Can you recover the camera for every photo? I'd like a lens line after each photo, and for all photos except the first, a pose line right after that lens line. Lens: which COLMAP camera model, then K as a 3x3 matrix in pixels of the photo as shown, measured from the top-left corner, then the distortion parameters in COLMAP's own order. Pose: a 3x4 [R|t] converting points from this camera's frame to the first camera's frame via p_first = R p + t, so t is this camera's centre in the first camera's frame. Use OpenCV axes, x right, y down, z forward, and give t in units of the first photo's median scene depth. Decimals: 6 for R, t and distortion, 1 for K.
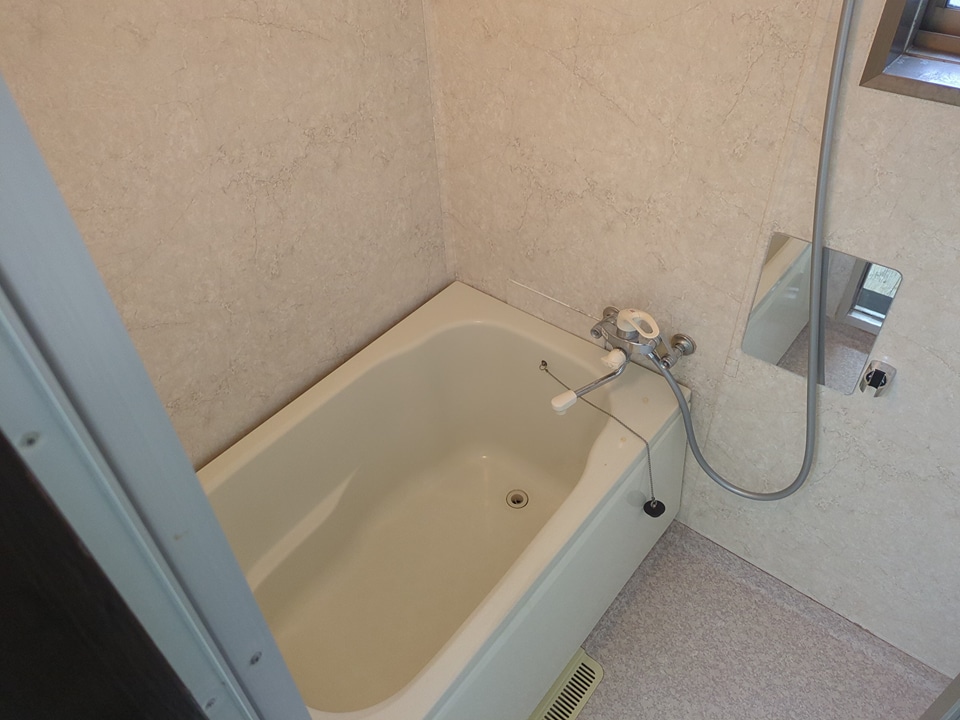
lens RADIAL K [[698.2, 0, 484.1], [0, 698.2, 360.4], [0, 0, 1]] dist [0.026681, -0.009785]
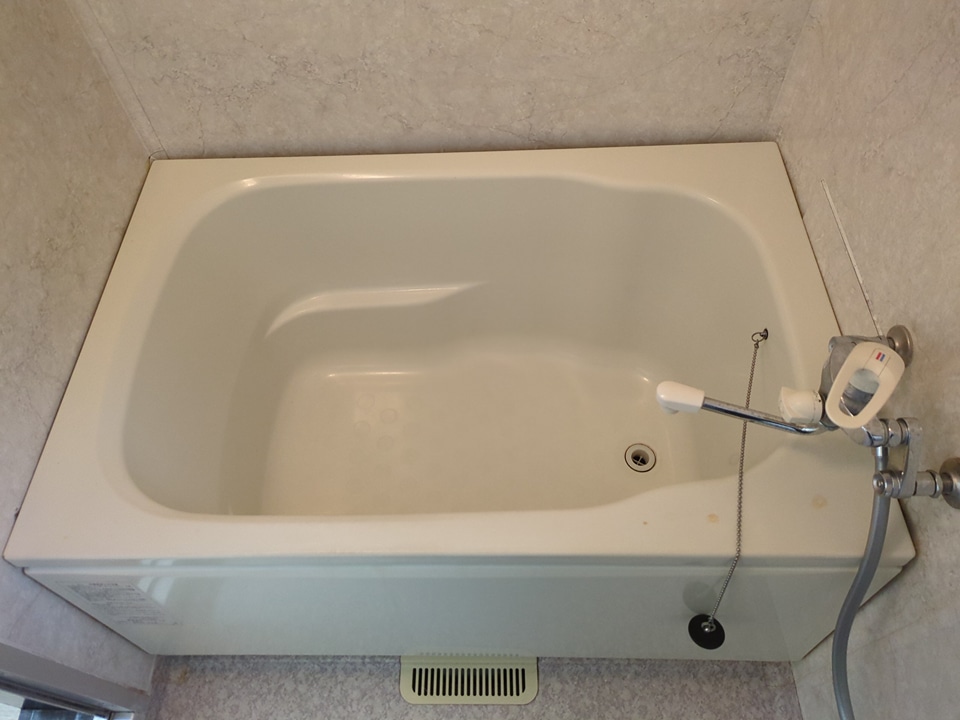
lens RADIAL K [[698.2, 0, 479.6], [0, 698.2, 354.7], [0, 0, 1]] dist [0.026681, -0.009785]
pose [[0.622902, 0.660874, -0.418616, 0.210400], [-0.514722, 0.749195, 0.416855, -0.113883], [0.589113, -0.044189, 0.806841, 0.396572]]
